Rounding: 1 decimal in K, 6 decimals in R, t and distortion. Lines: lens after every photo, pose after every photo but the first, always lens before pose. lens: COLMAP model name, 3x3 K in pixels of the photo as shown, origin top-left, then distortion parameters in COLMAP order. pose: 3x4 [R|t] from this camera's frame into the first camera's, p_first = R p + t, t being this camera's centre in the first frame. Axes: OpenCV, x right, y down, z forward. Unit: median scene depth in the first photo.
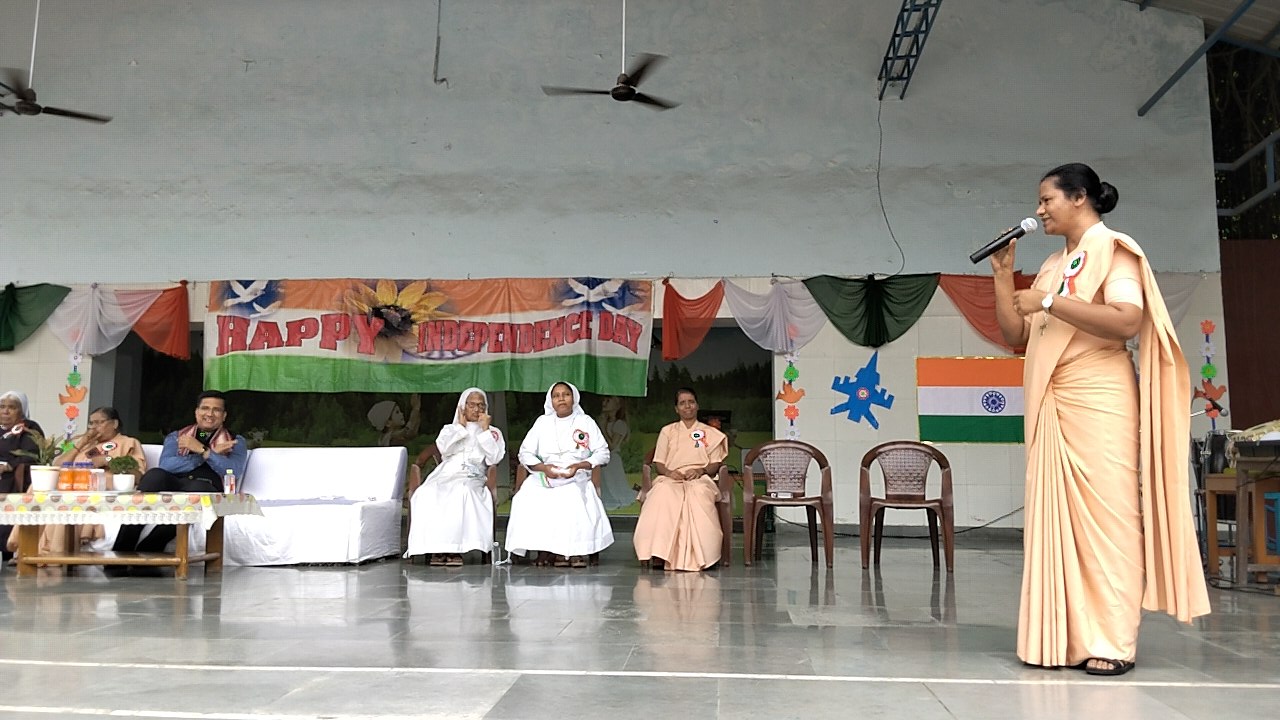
lens RADIAL K [[1090.2, 0, 643.3], [0, 1090.2, 358.5], [0, 0, 1]] dist [0.086138, -0.184047]
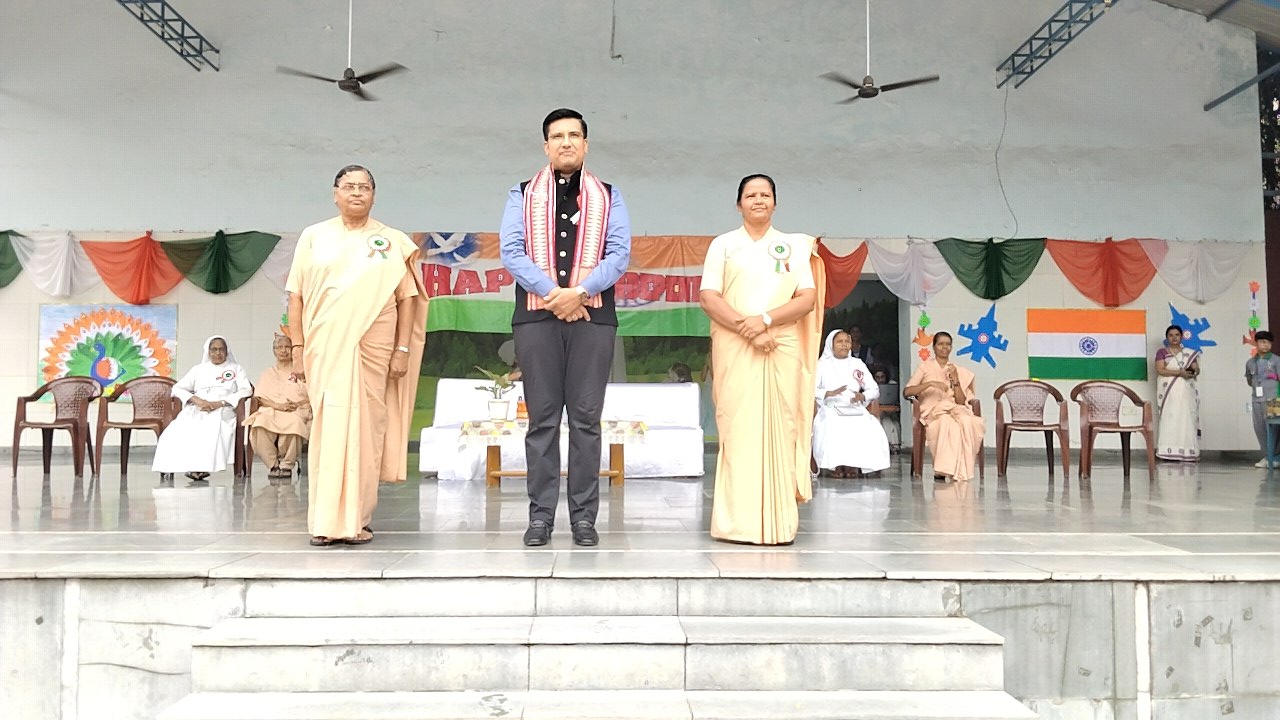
lens RADIAL K [[1090.2, 0, 641.1], [0, 1090.2, 362.8], [0, 0, 1]] dist [0.086138, -0.184047]
pose [[0.992937, 0.004705, 0.118551, -0.298932], [-0.012646, 0.997718, 0.066320, -0.015546], [-0.117969, -0.067350, 0.990731, -0.139203]]
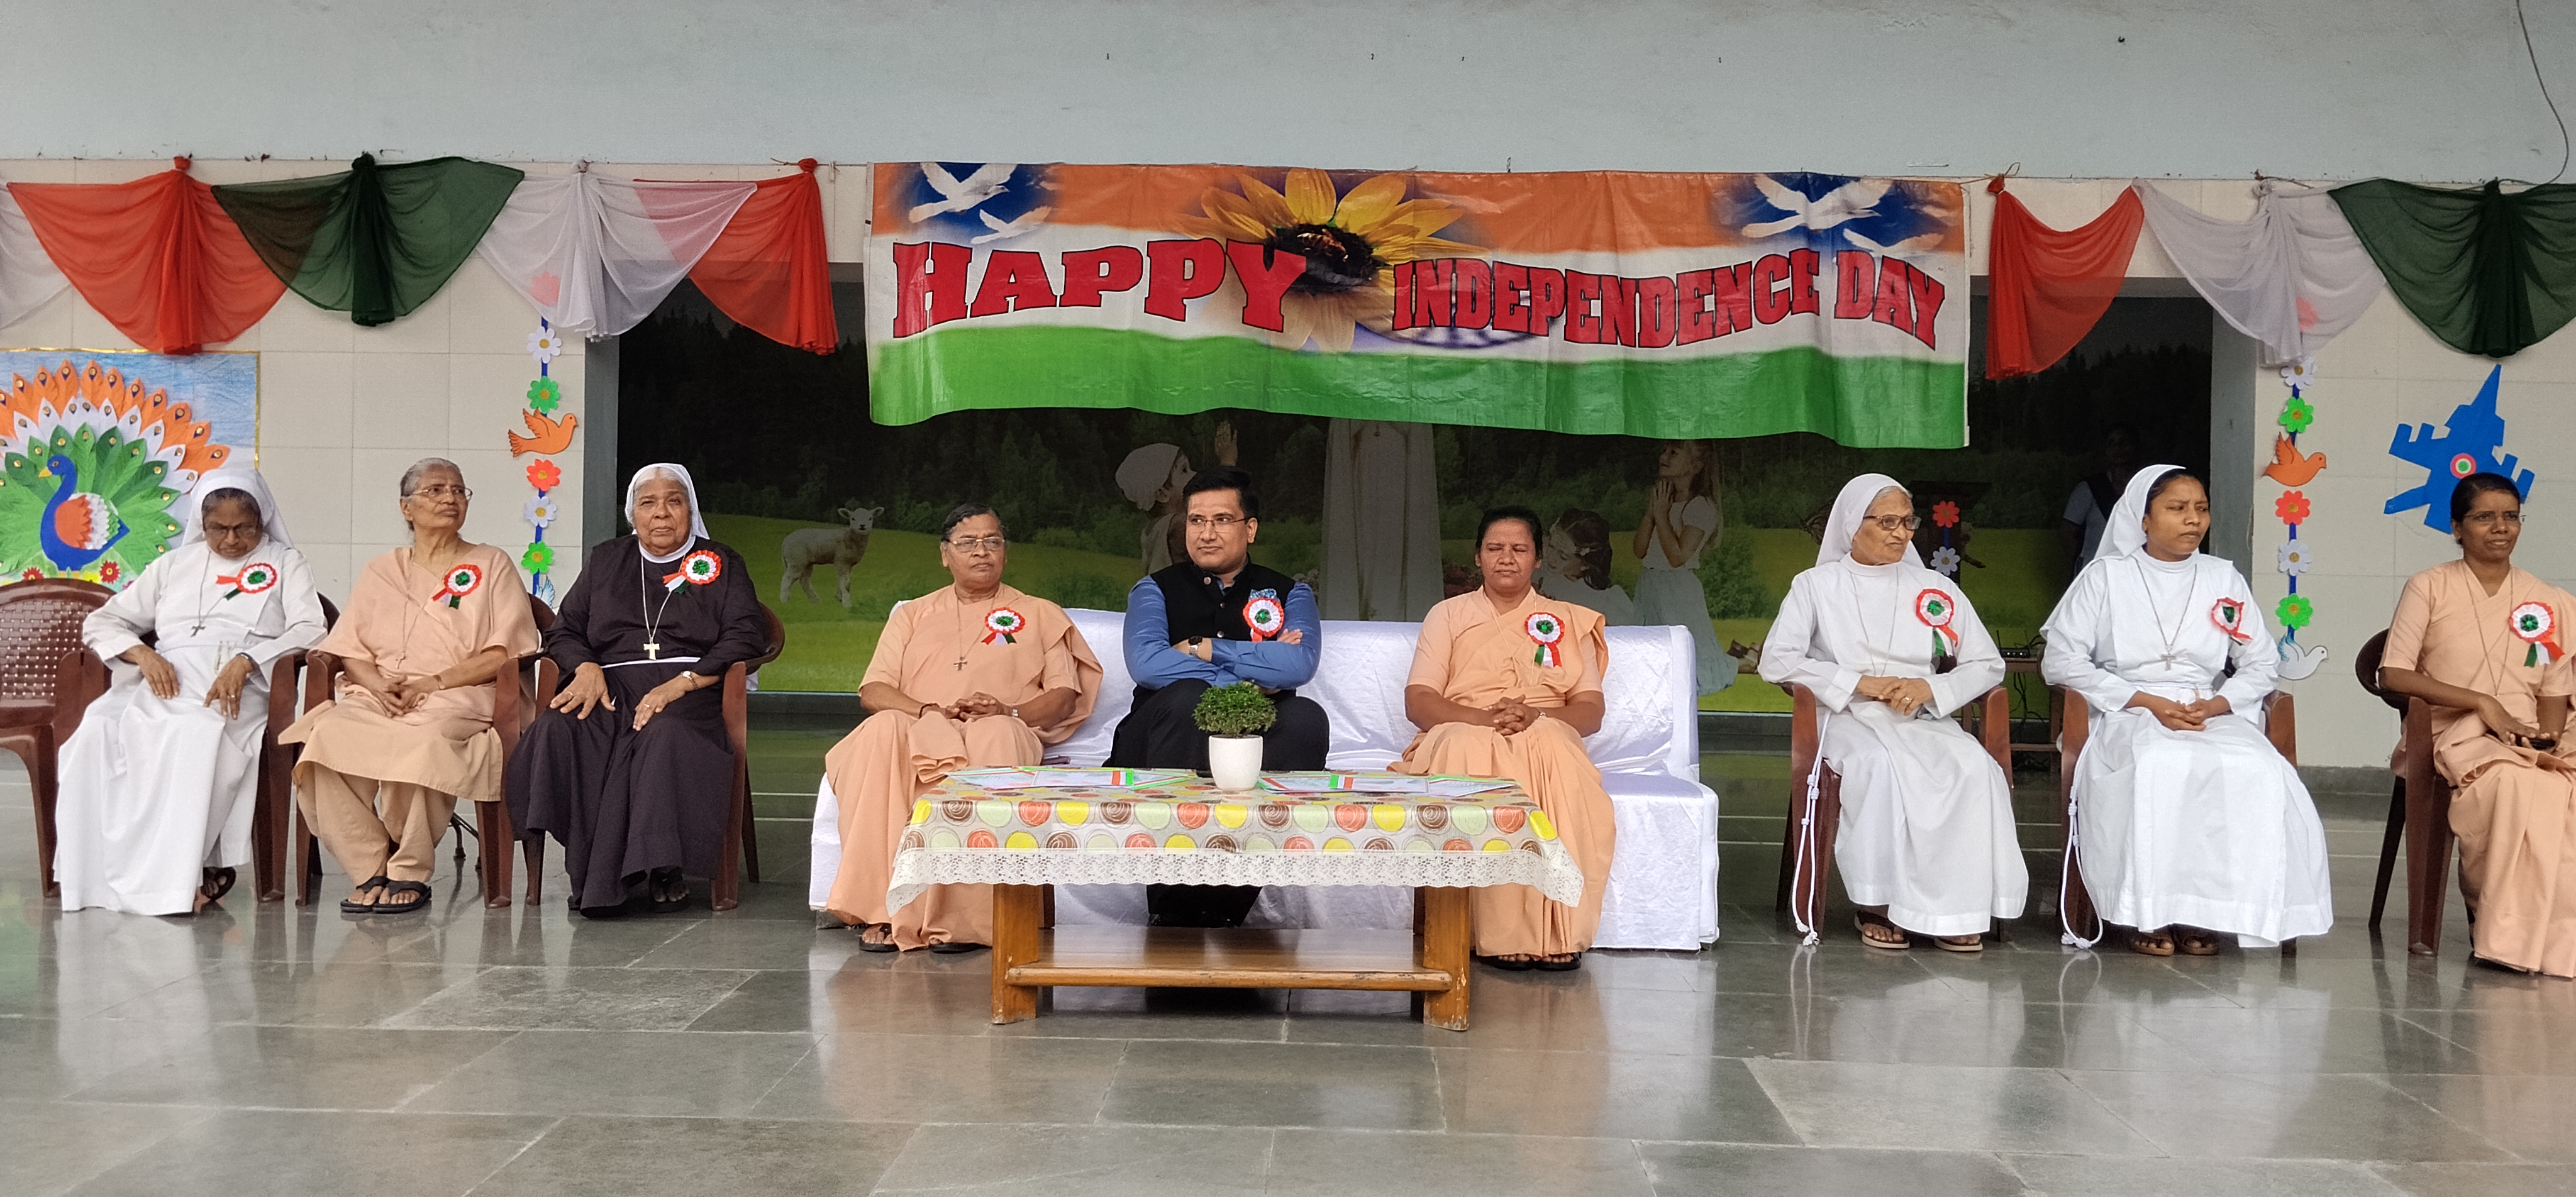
lens RADIAL K [[2191.2, 0, 1282.9], [0, 2191.2, 594.1], [0, 0, 1]] dist [0.084002, -0.181084]
pose [[0.998919, 0.012680, 0.044722, -0.279512], [-0.018462, 0.991162, 0.131363, -0.021723], [-0.042662, -0.132047, 0.990325, 0.159776]]
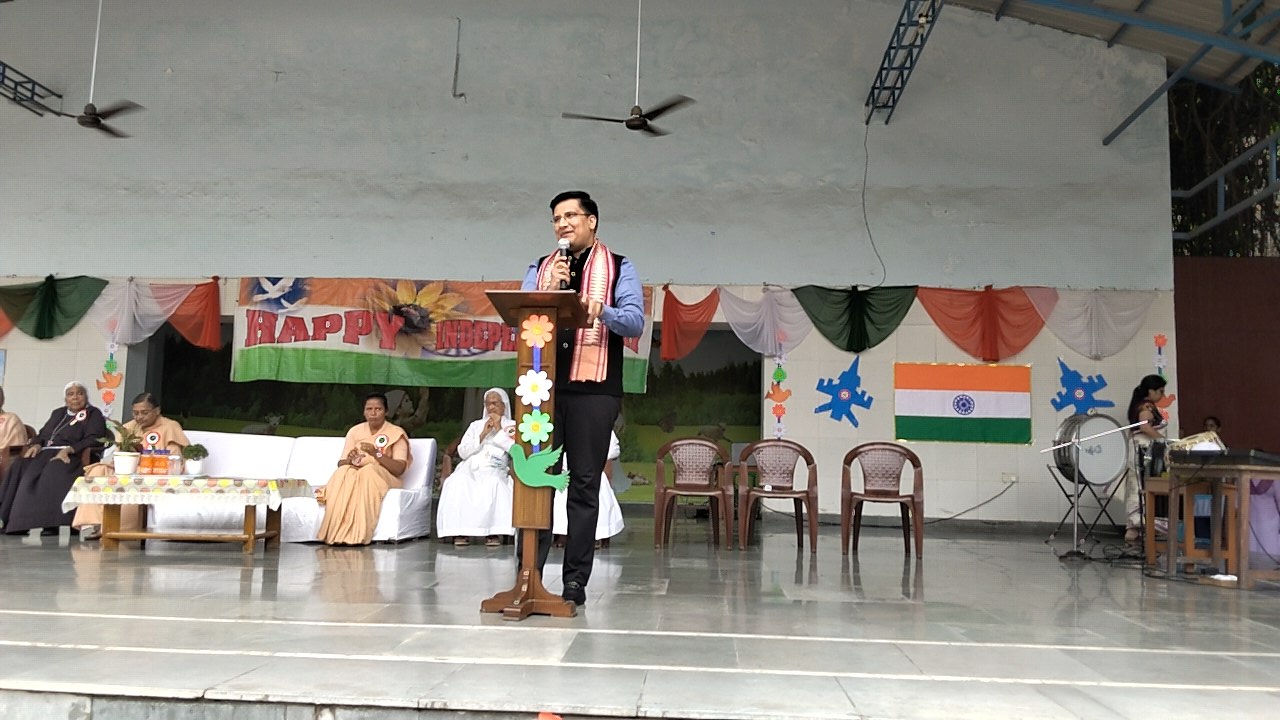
lens RADIAL K [[1090.2, 0, 644.0], [0, 1090.2, 356.1], [0, 0, 1]] dist [0.086138, -0.184047]
pose [[0.999625, 0.020329, 0.018354, -0.018984], [-0.020534, 0.999728, 0.011060, -0.013950], [-0.018125, -0.011433, 0.999770, -0.080263]]
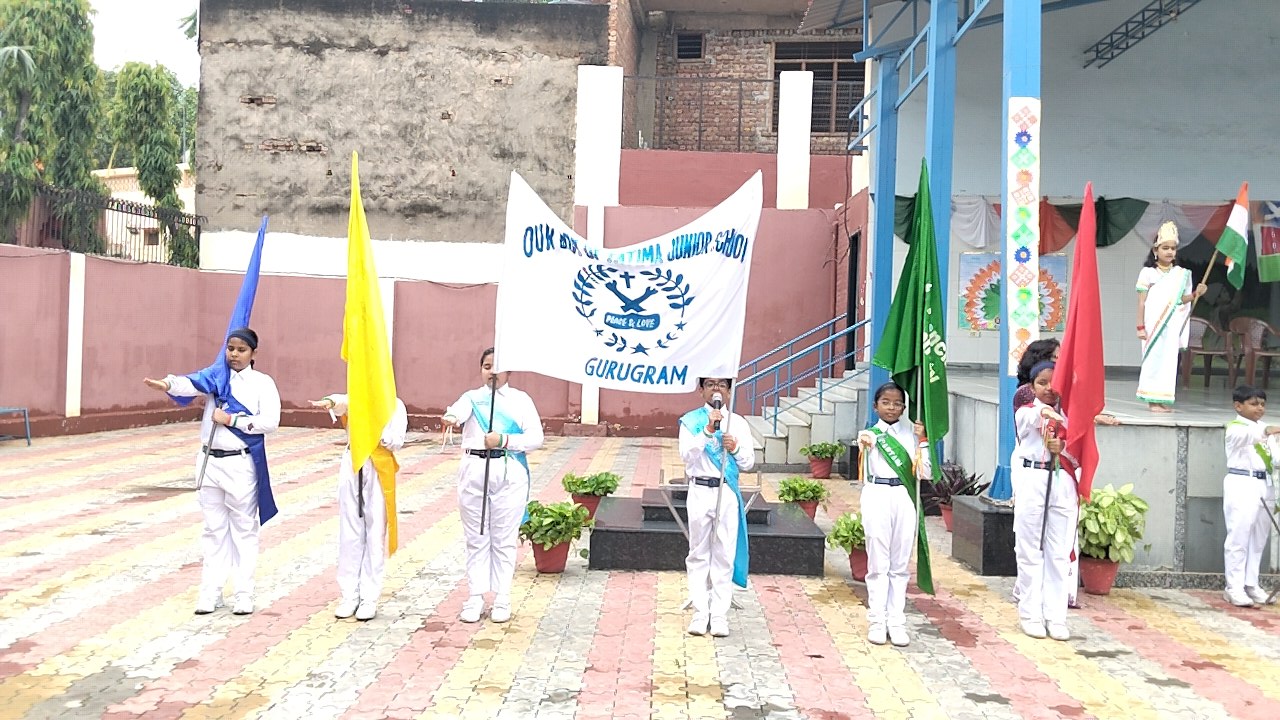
lens RADIAL K [[1090.2, 0, 635.4], [0, 1090.2, 359.7], [0, 0, 1]] dist [0.086138, -0.184047]
pose [[0.998382, 0.025768, 0.050696, -1.256106], [-0.032585, 0.989812, 0.138601, -0.039496], [-0.046608, -0.140028, 0.989050, -0.373464]]
